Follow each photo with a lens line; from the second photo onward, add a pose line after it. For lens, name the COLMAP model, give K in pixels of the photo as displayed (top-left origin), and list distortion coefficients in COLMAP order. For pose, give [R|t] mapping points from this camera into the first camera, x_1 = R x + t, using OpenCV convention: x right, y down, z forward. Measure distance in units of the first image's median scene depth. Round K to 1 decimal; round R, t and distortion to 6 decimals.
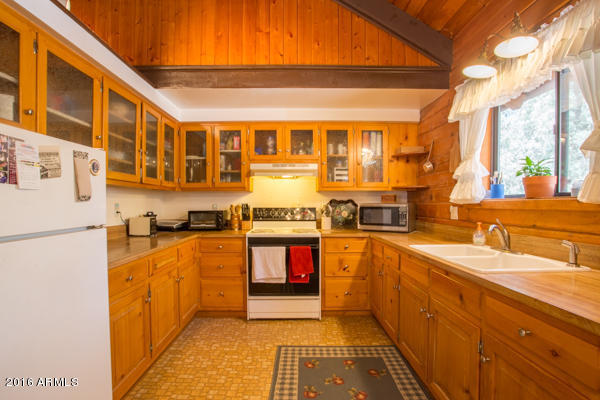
lens RADIAL K [[312.3, 0, 302.9], [0, 312.3, 206.4], [0, 0, 1]] dist [-0.063192, 0.021372]
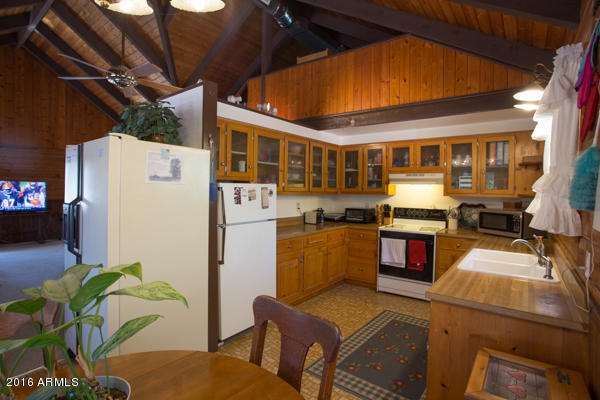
lens RADIAL K [[312.3, 0, 297.9], [0, 312.3, 195.4], [0, 0, 1]] dist [-0.063192, 0.021372]
pose [[0.786086, 0.023771, -0.617659, 0.381373], [-0.021730, 0.999705, 0.010819, -0.061392], [0.617735, 0.004917, 0.786371, -0.288409]]
